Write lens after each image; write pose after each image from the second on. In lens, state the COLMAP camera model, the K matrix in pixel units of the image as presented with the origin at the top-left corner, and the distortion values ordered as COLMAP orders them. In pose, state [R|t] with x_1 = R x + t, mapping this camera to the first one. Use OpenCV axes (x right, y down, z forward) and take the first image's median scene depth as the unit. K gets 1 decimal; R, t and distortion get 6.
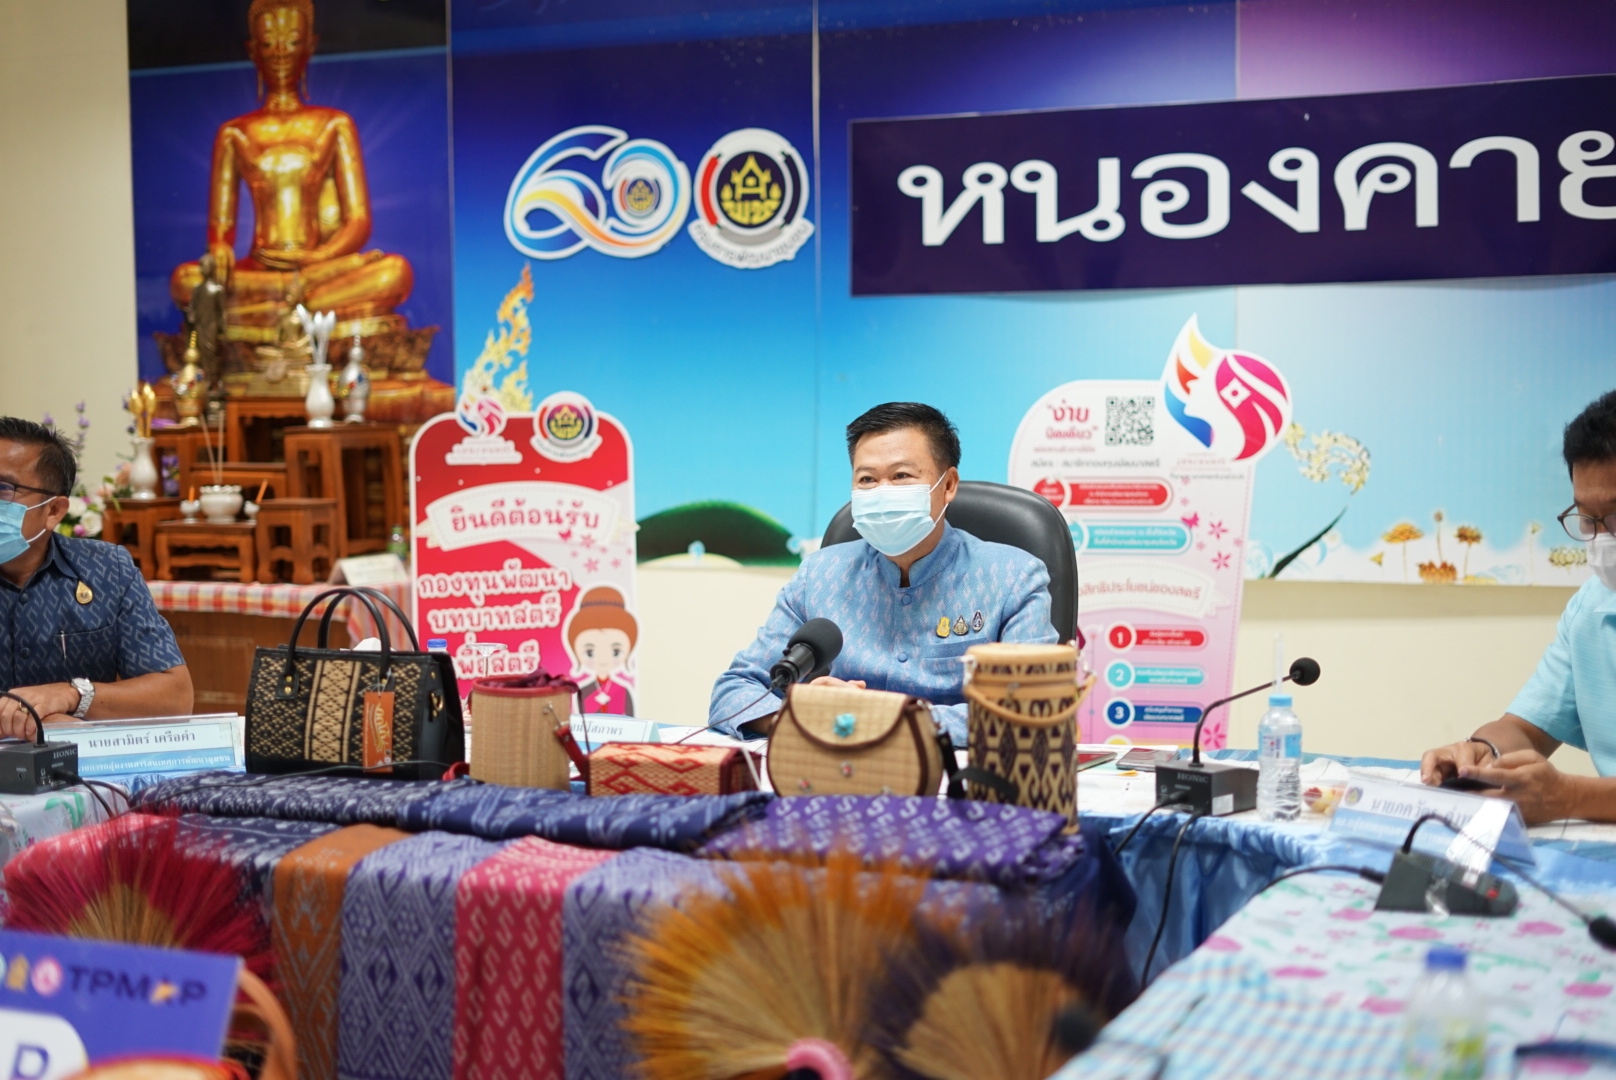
lens RADIAL K [[2340.6, 0, 813.3], [0, 2340.6, 545.9], [0, 0, 1]] dist [-0.034130, 0.048194]
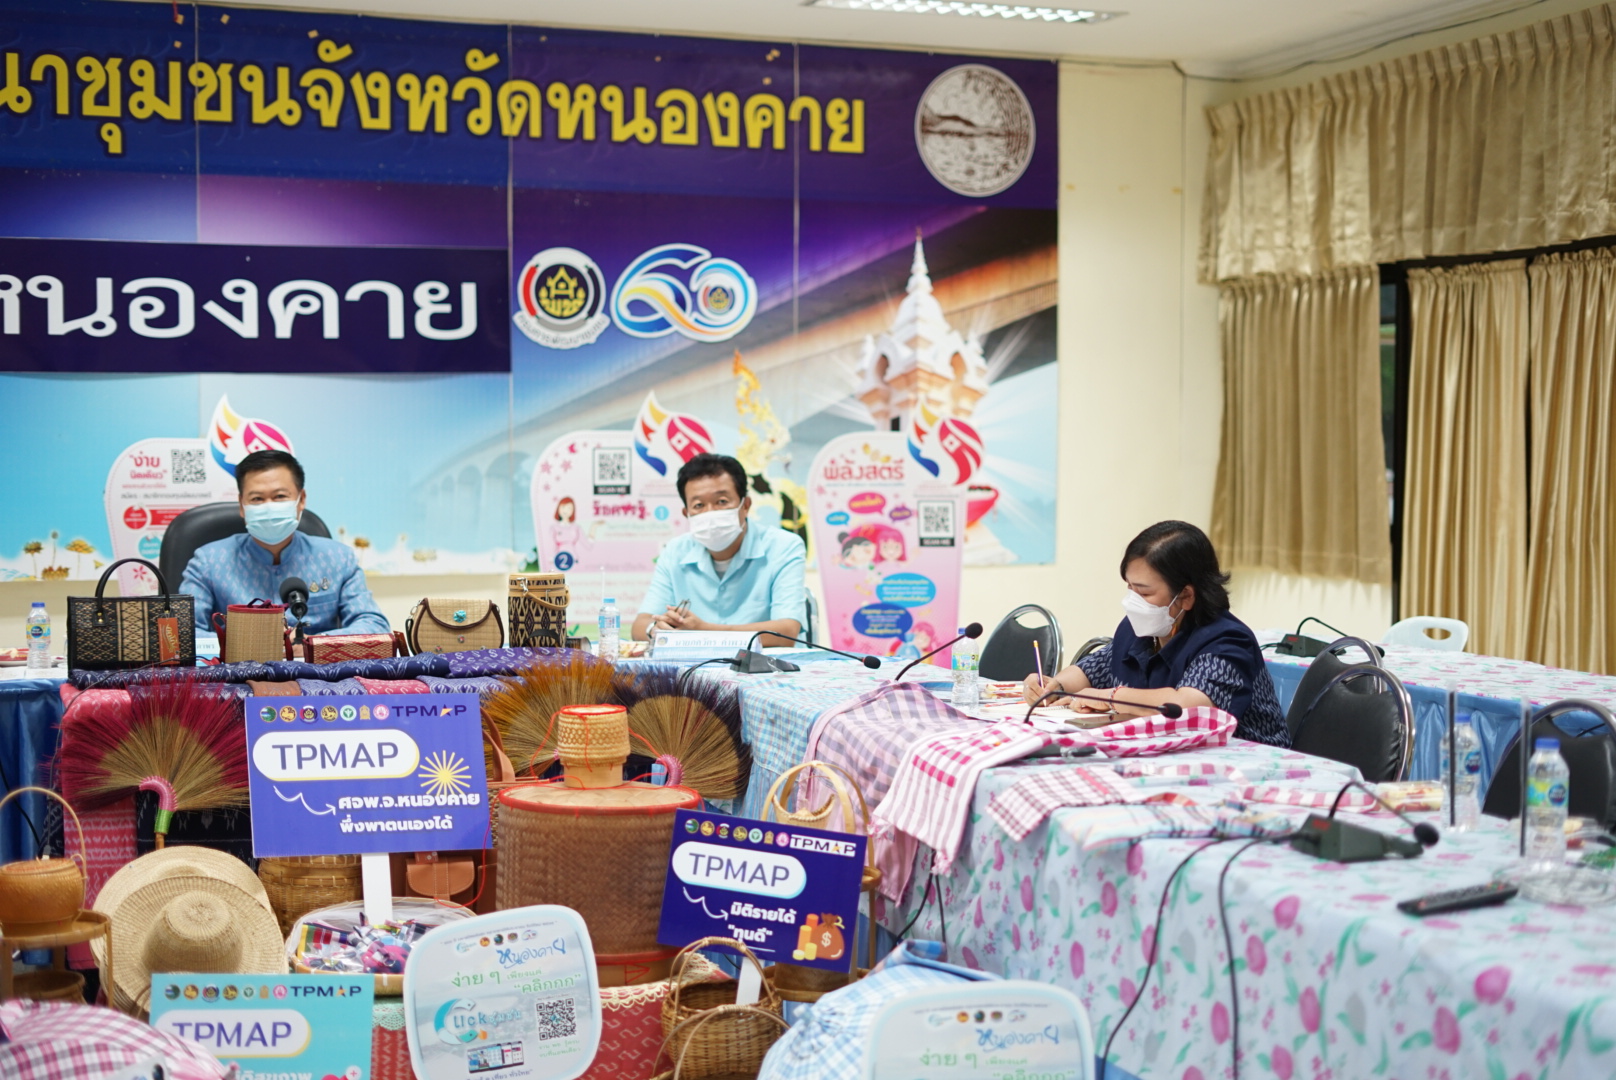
lens RADIAL K [[2334.6, 0, 808.0], [0, 2334.6, 540.0], [0, 0, 1]] dist [-0.029074, 0.061728]
pose [[0.732977, -0.017622, 0.680025, -0.518886], [0.036970, 0.999219, -0.013955, 0.024443], [-0.679248, 0.035369, 0.733056, -0.293267]]
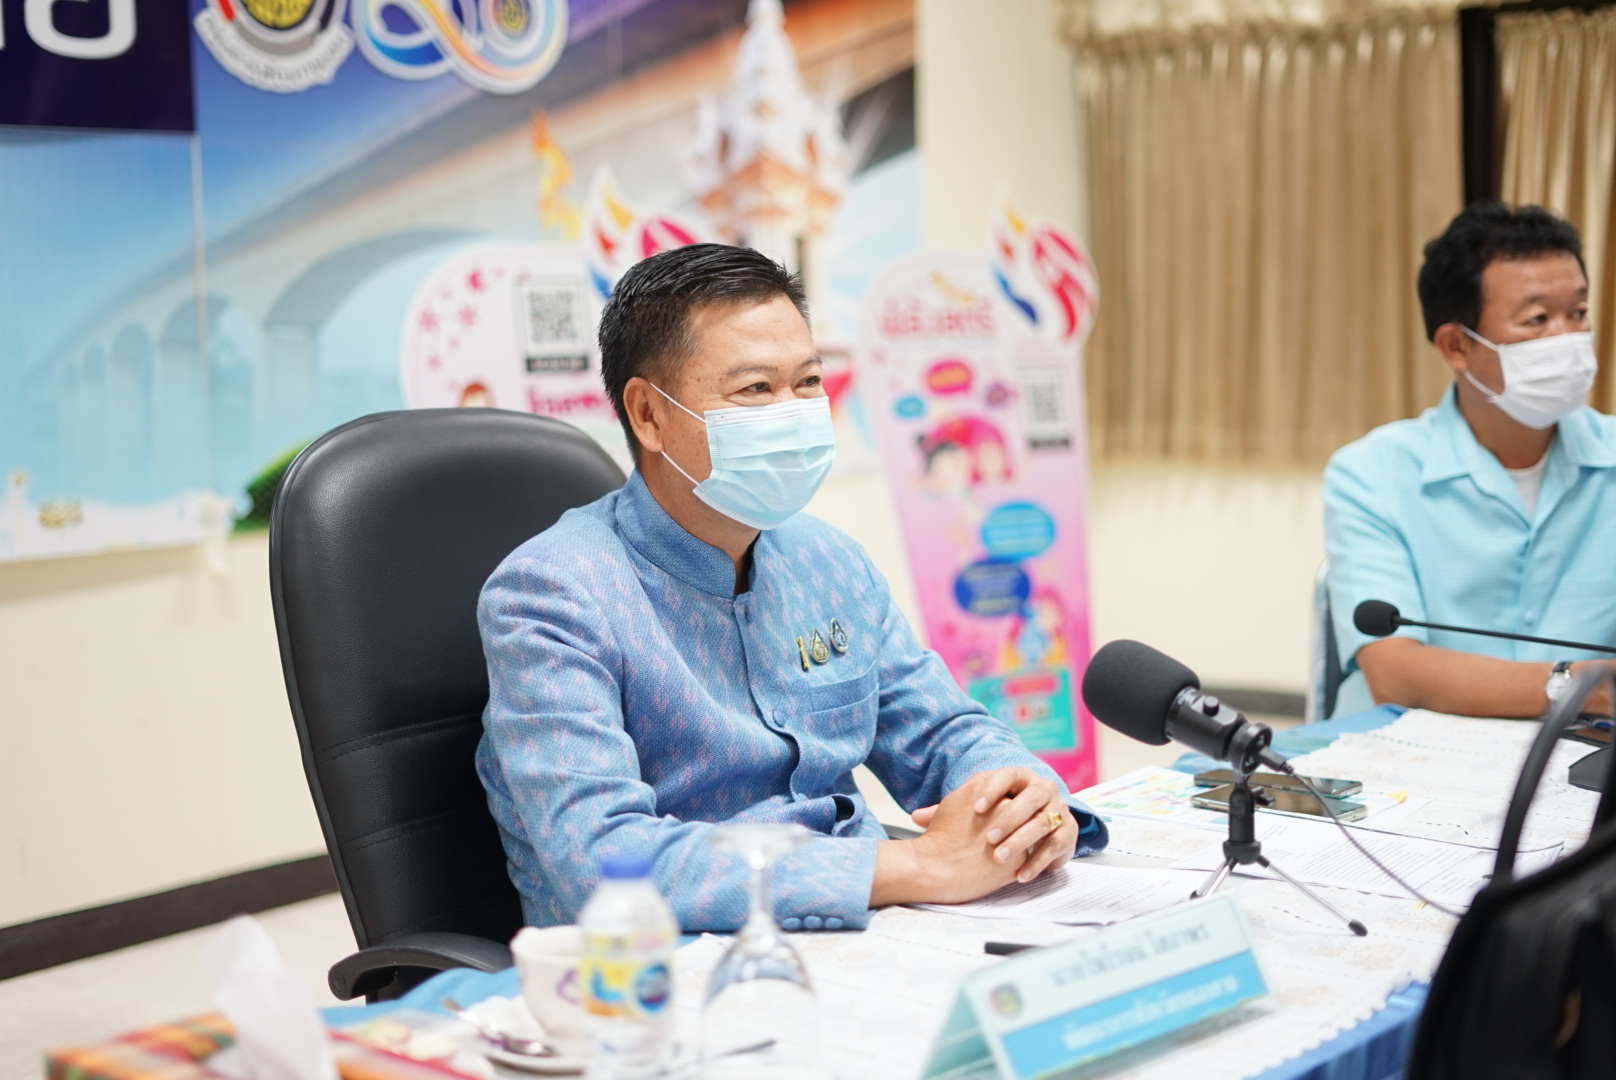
lens RADIAL K [[2366.9, 0, 808.0], [0, 2366.9, 540.0], [0, 0, 1]] dist [-0.039771, 0.058848]
pose [[0.277534, -0.085007, 0.956948, -0.309054], [0.073727, 0.995025, 0.067007, -0.018908], [-0.957883, 0.051956, 0.282420, 0.542313]]
